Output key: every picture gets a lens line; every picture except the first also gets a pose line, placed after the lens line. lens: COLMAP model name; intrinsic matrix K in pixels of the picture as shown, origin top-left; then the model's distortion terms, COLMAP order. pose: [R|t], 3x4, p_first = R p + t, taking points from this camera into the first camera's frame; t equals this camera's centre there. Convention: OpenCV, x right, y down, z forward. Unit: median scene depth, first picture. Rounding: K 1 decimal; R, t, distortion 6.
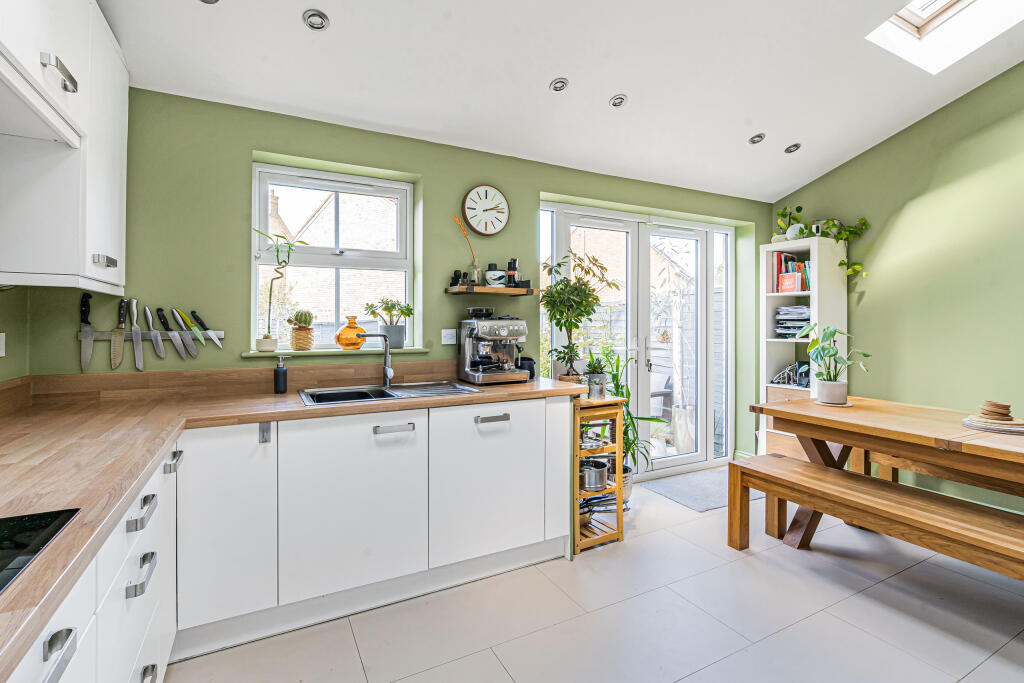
lens RADIAL K [[474.8, 0, 510.2], [0, 474.8, 333.2], [0, 0, 1]] dist [-0.000218, -0.000153]
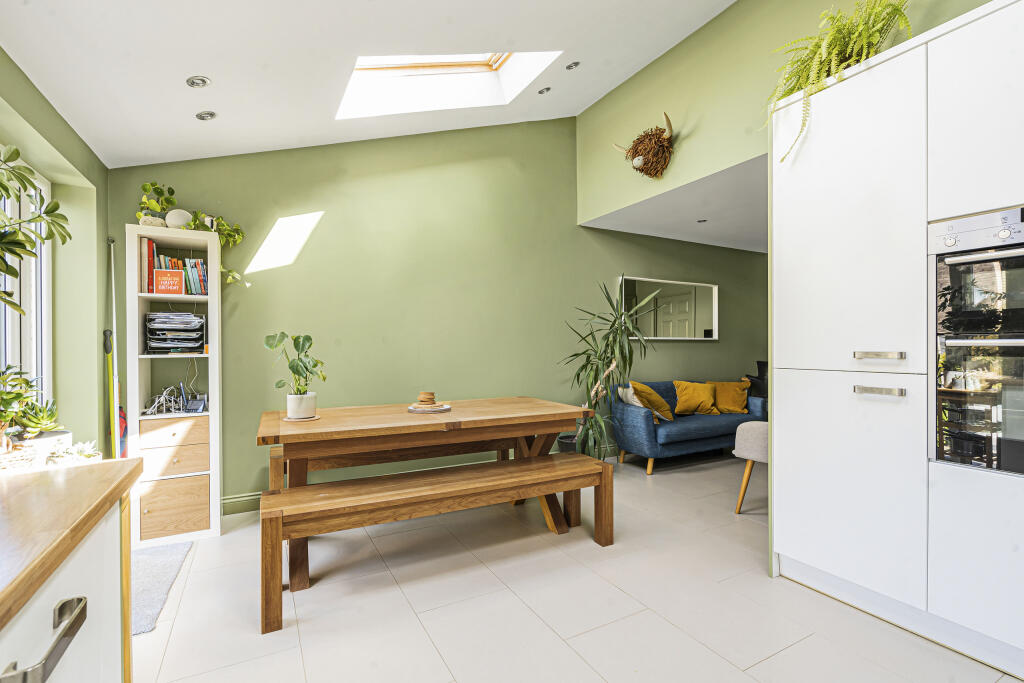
lens RADIAL K [[474.8, 0, 508.5], [0, 474.8, 344.3], [0, 0, 1]] dist [-0.000218, -0.000153]
pose [[-0.007789, -0.010699, 0.999912, -0.202443], [0.023672, 0.999661, 0.010880, 0.000836], [-0.999689, 0.023755, -0.007533, 0.456368]]
